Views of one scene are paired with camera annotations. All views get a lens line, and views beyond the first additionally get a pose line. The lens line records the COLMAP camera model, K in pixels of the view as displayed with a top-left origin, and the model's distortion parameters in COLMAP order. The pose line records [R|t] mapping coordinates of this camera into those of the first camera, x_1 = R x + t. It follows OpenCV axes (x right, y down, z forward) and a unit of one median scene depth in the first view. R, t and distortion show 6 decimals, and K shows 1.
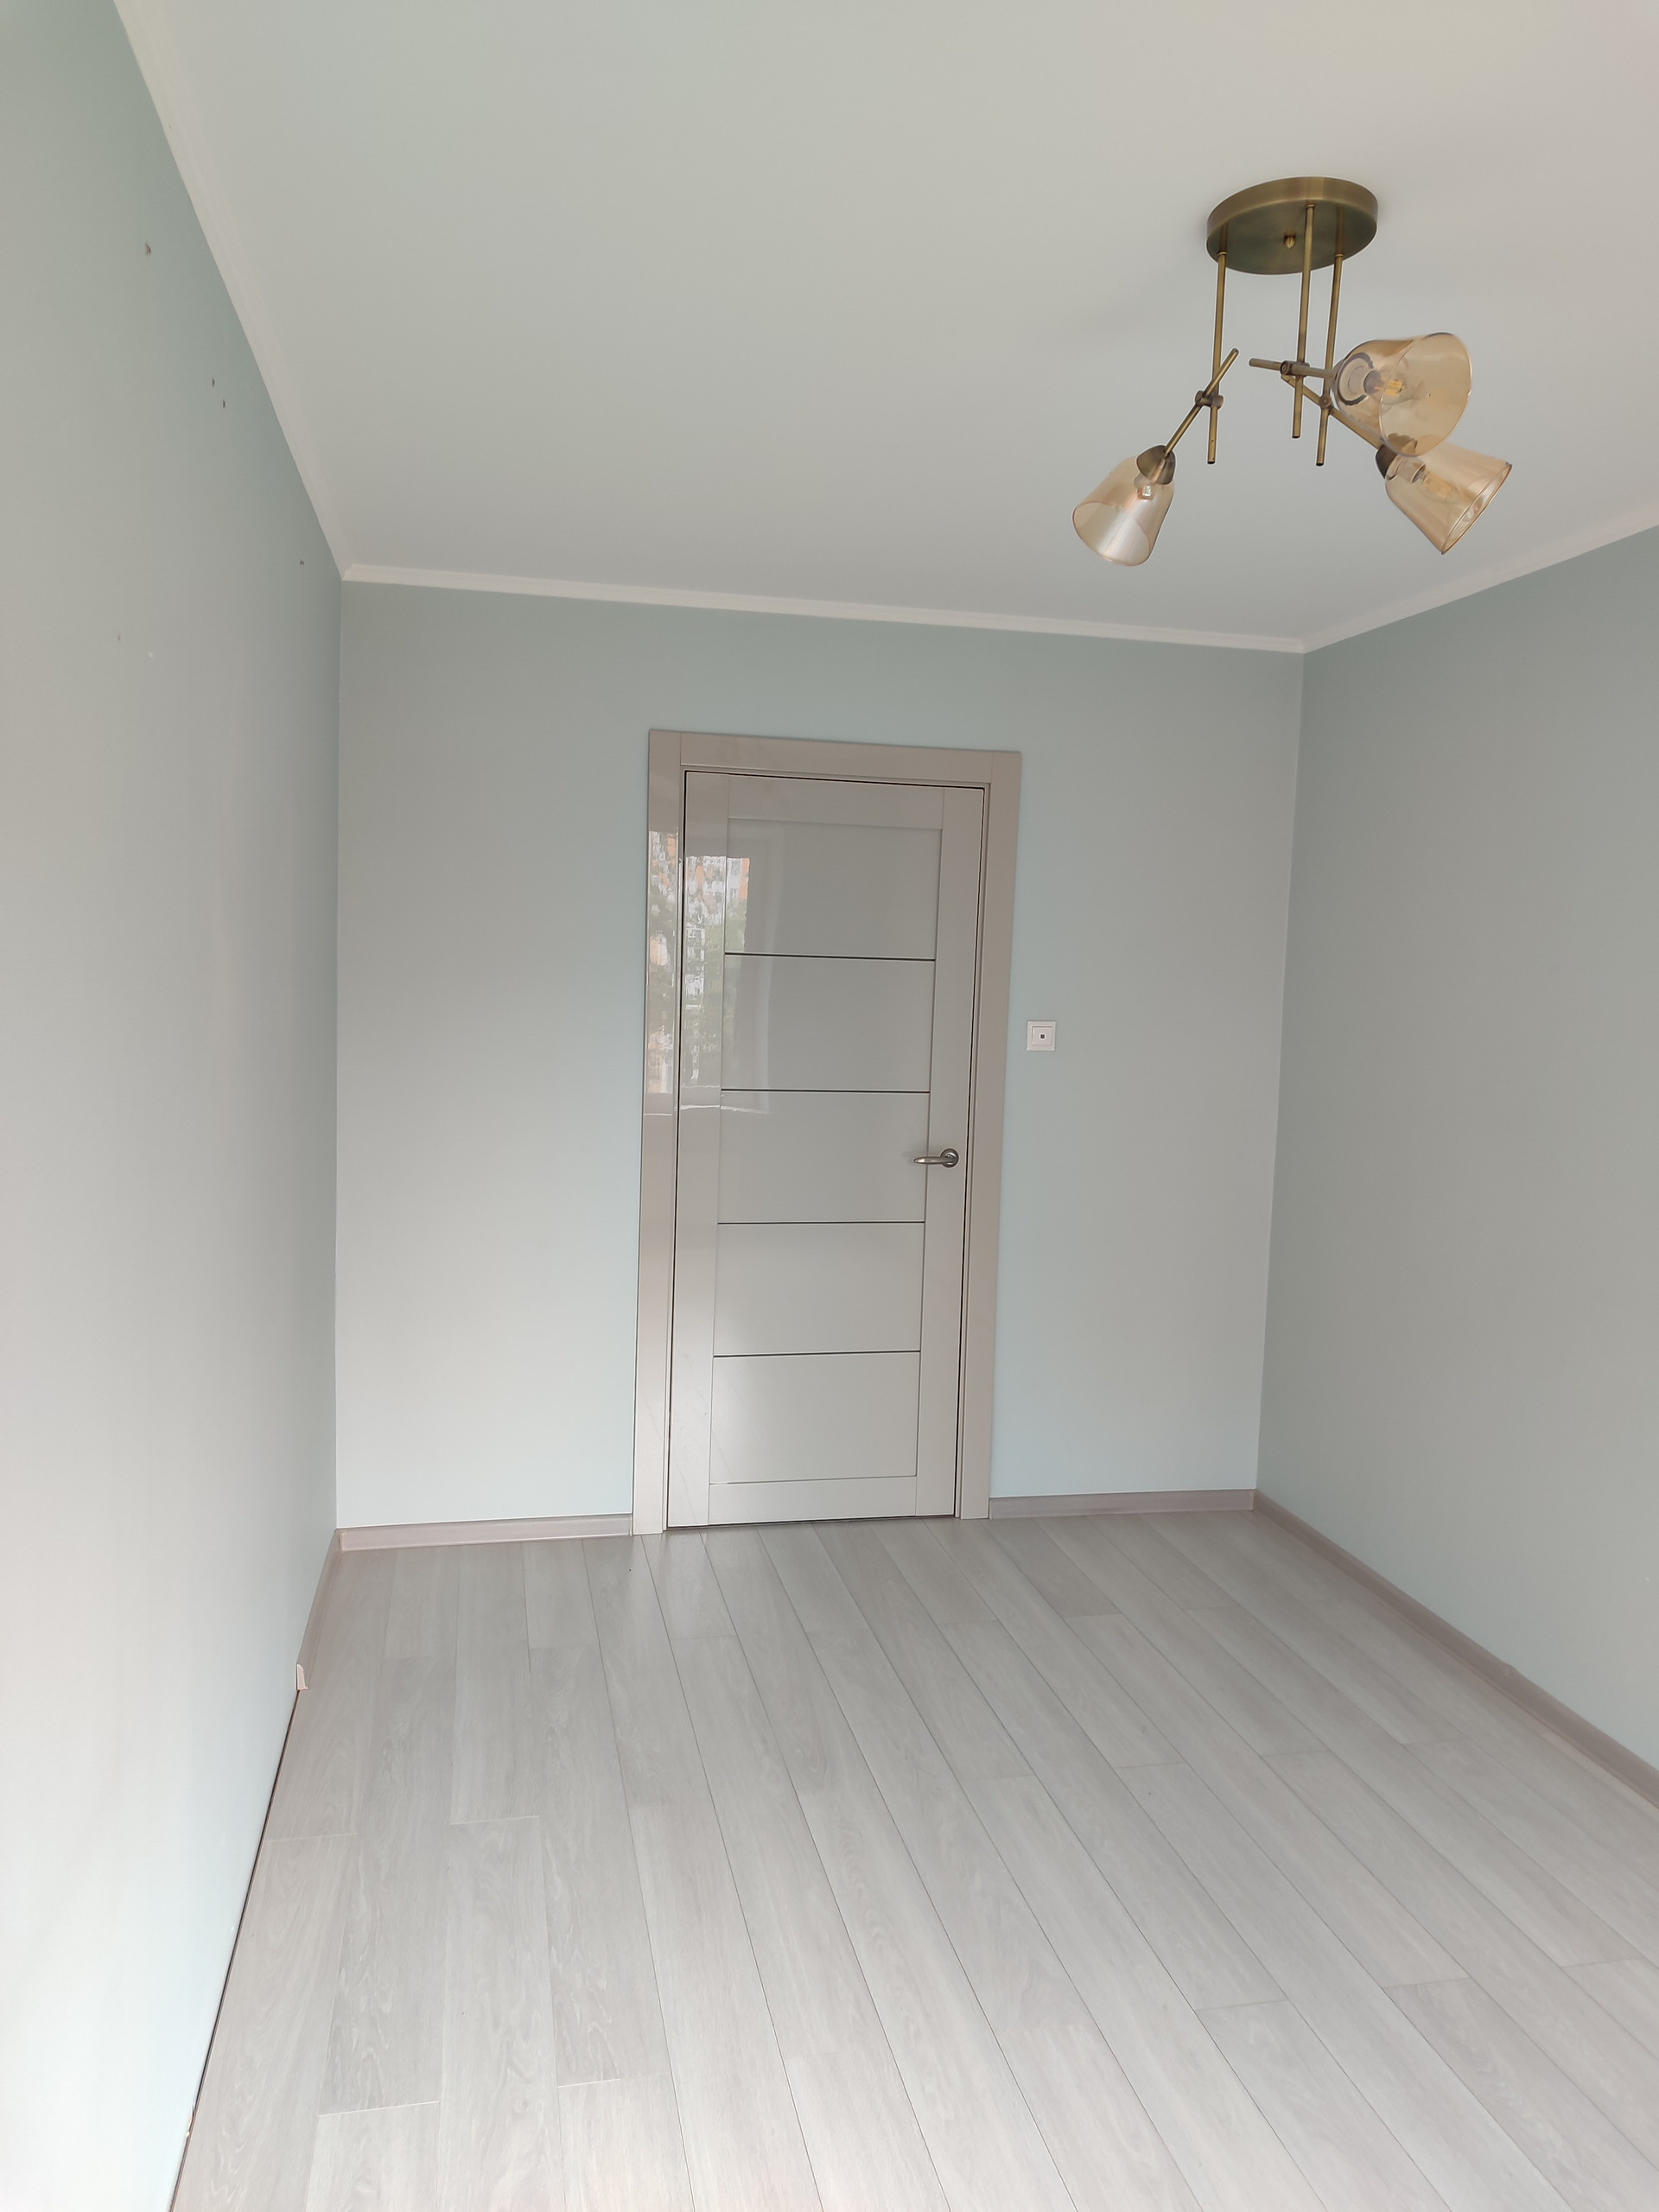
lens RADIAL K [[1579.3, 0, 829.5], [0, 1579.3, 1106.0], [0, 0, 1]] dist [0.030671, -0.026144]
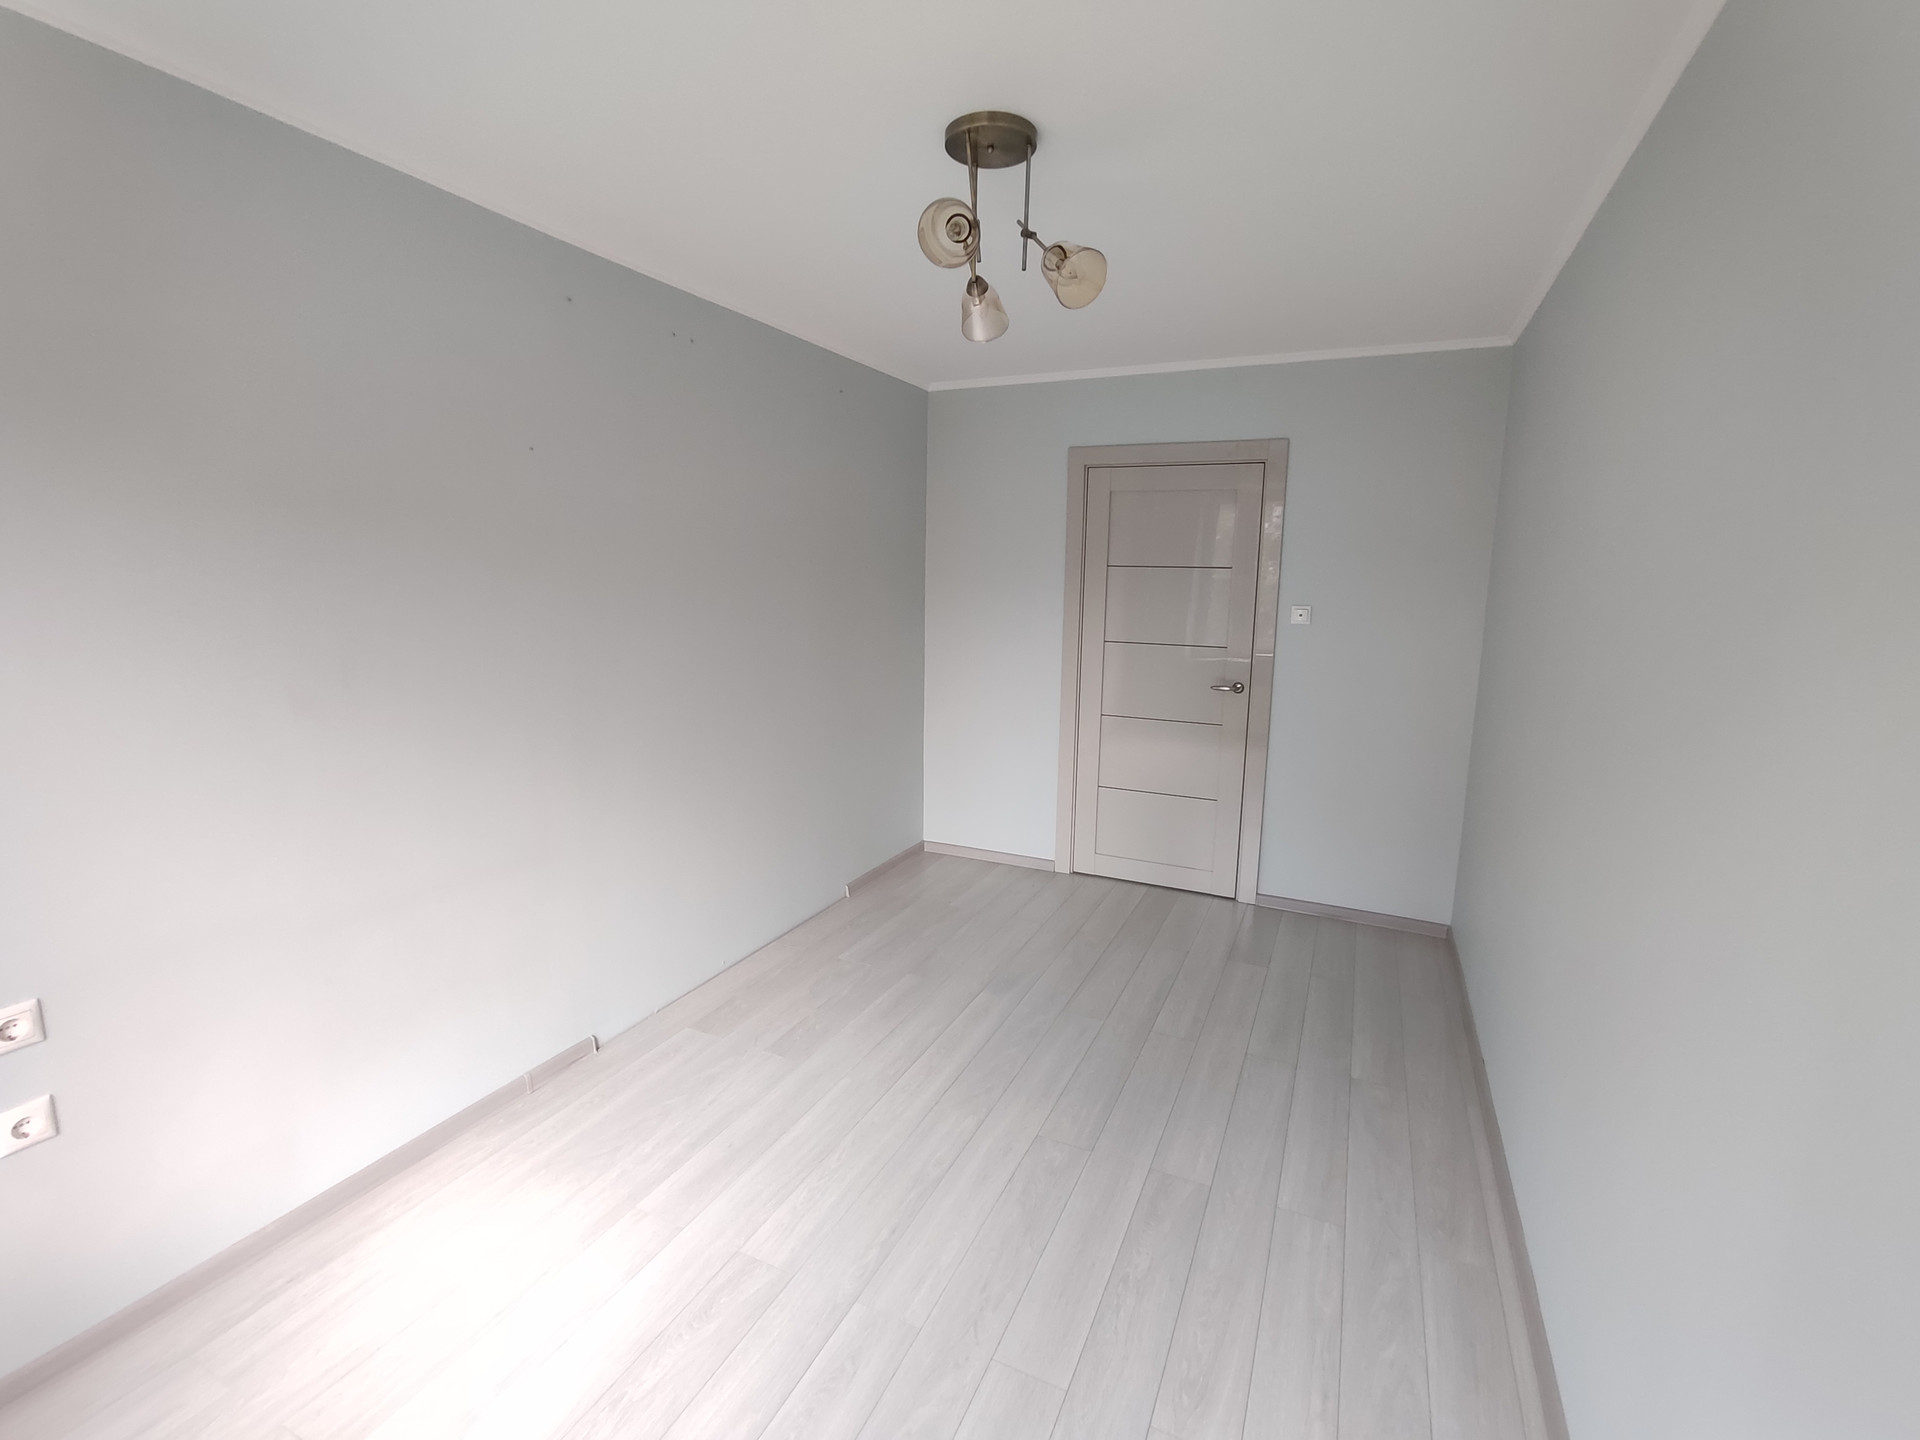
lens RADIAL K [[872.7, 0, 957.6], [0, 872.7, 710.1], [0, 0, 1]] dist [-0.027240, 0.024126]
pose [[0.792892, 0.078589, -0.604273, 0.702709], [-0.046224, 0.996548, 0.068953, 0.011853], [0.607606, -0.026740, 0.793788, 0.152905]]
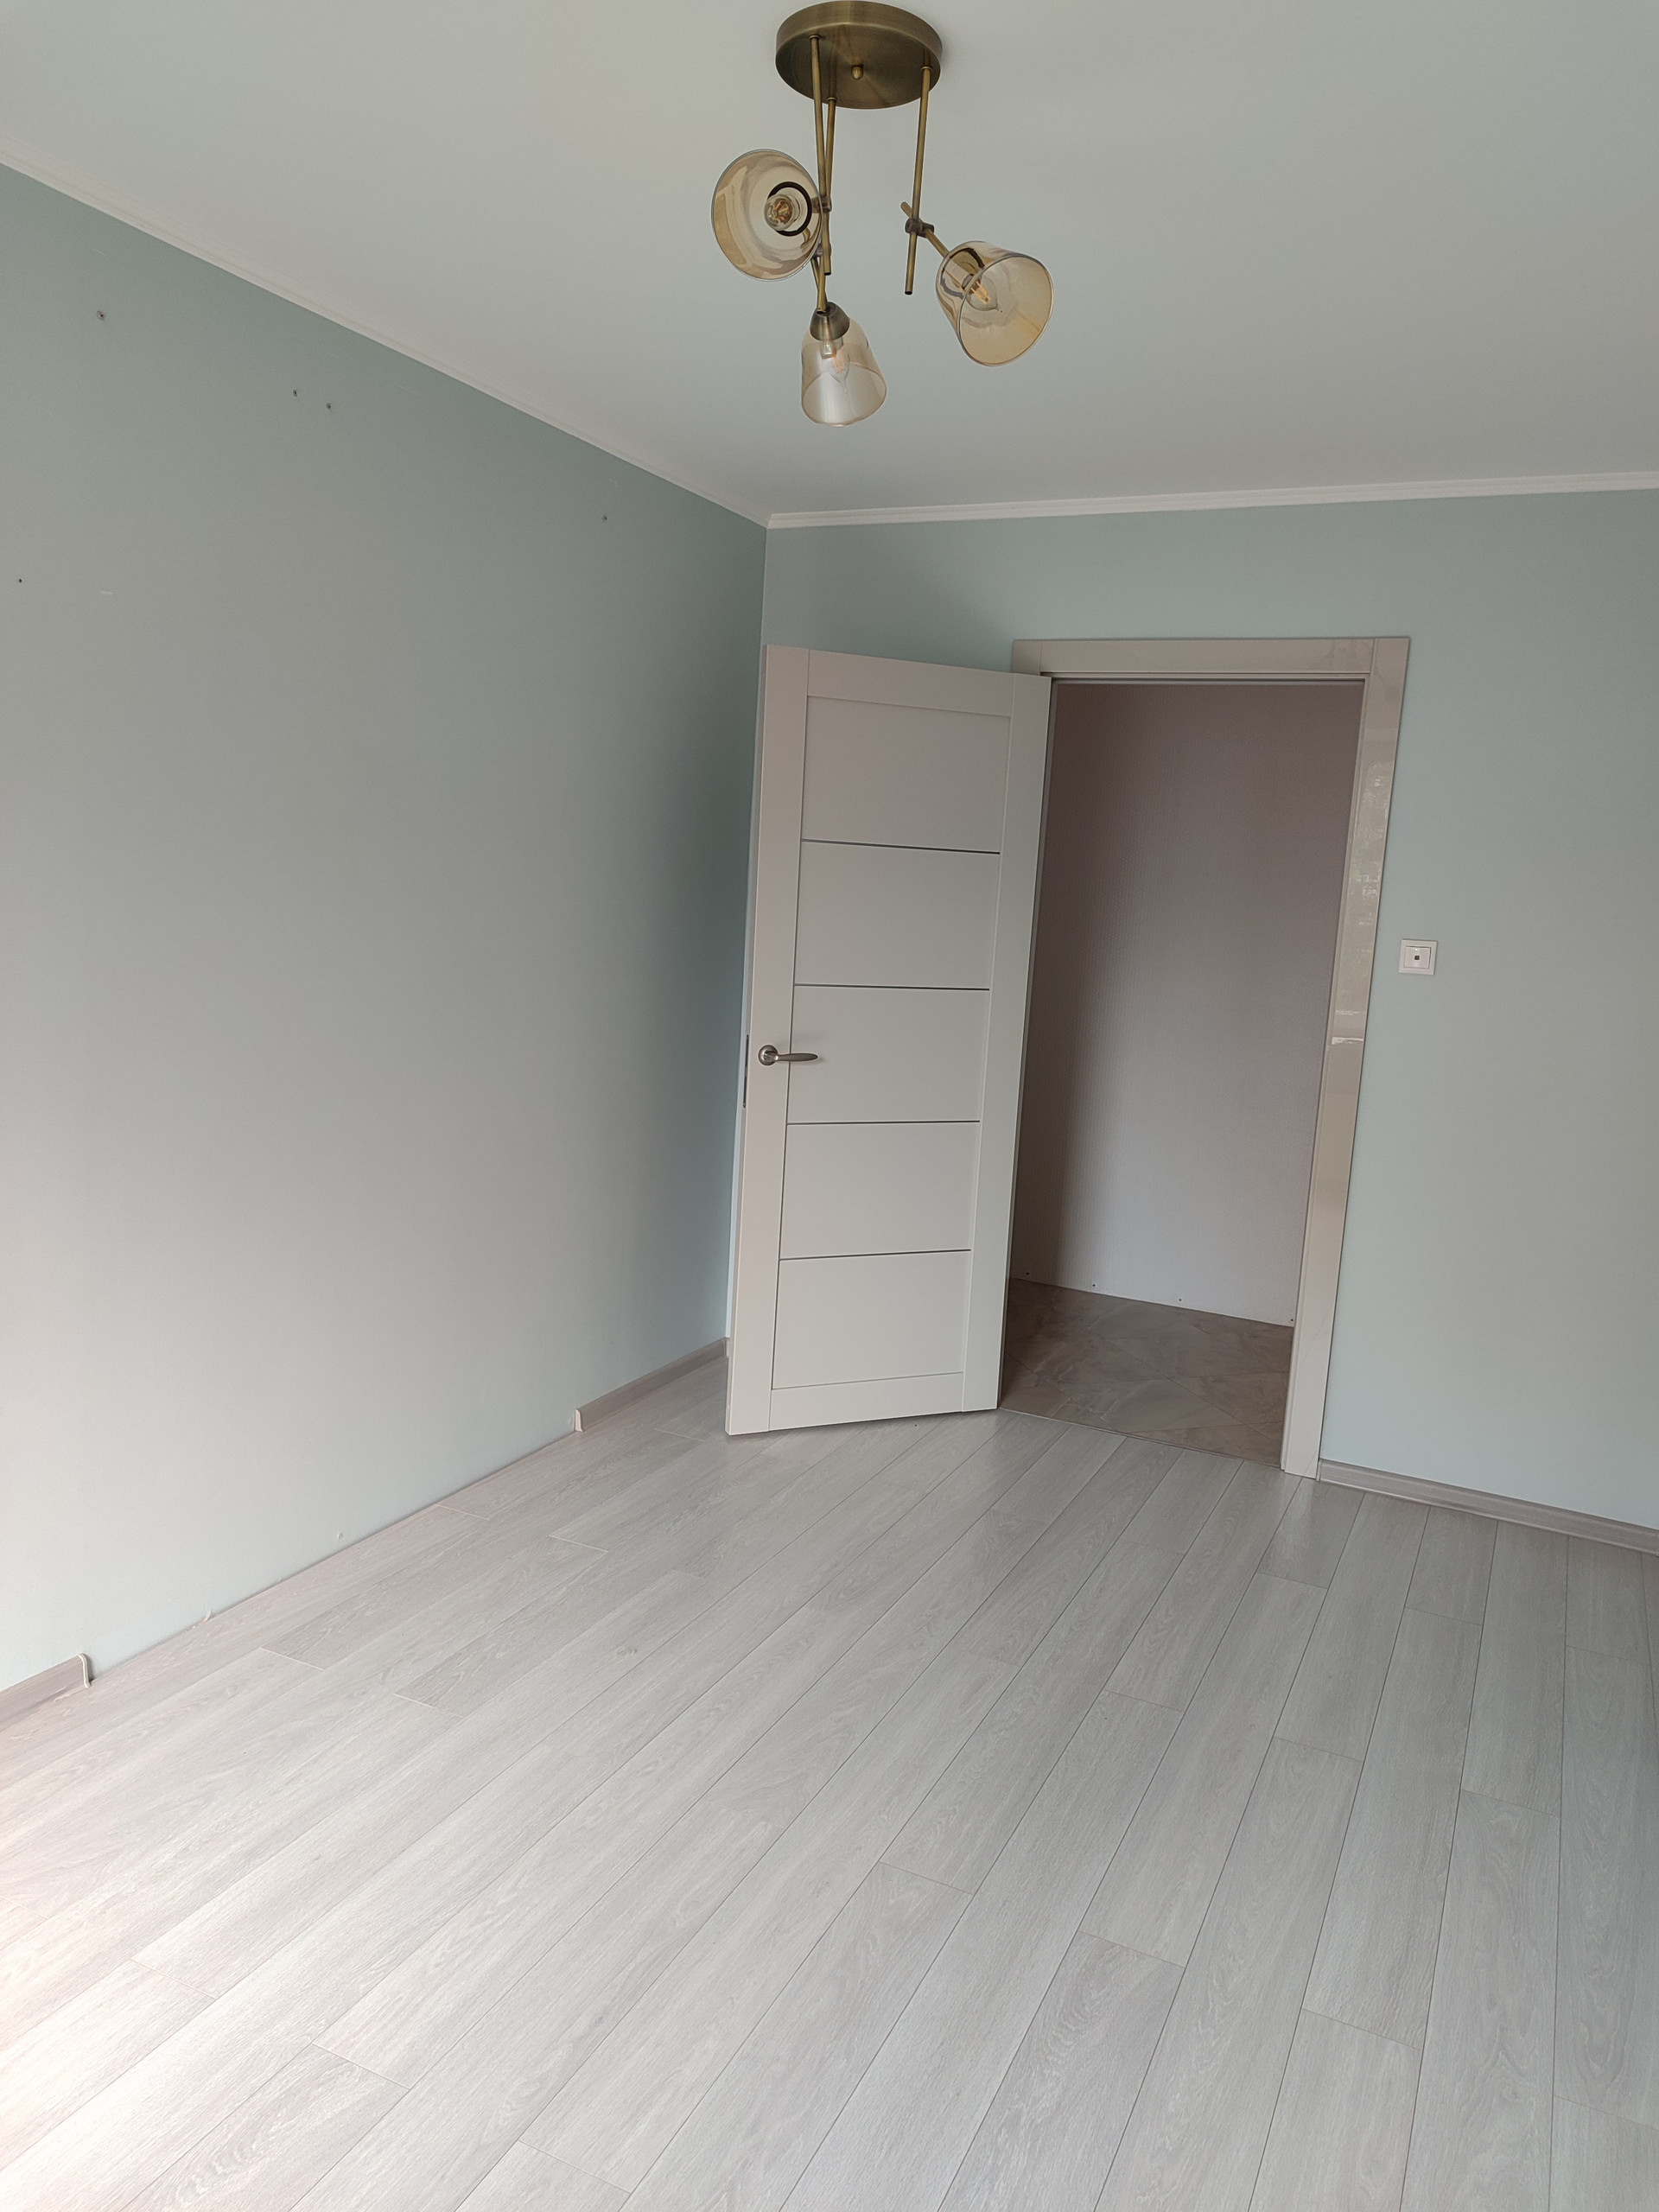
lens RADIAL K [[1579.3, 0, 829.5], [0, 1579.3, 1106.0], [0, 0, 1]] dist [0.030671, -0.026144]
pose [[0.790169, 0.104980, -0.603831, 0.741473], [-0.090413, 0.994408, 0.054570, 0.035298], [0.606184, 0.011475, 0.795242, 0.164068]]
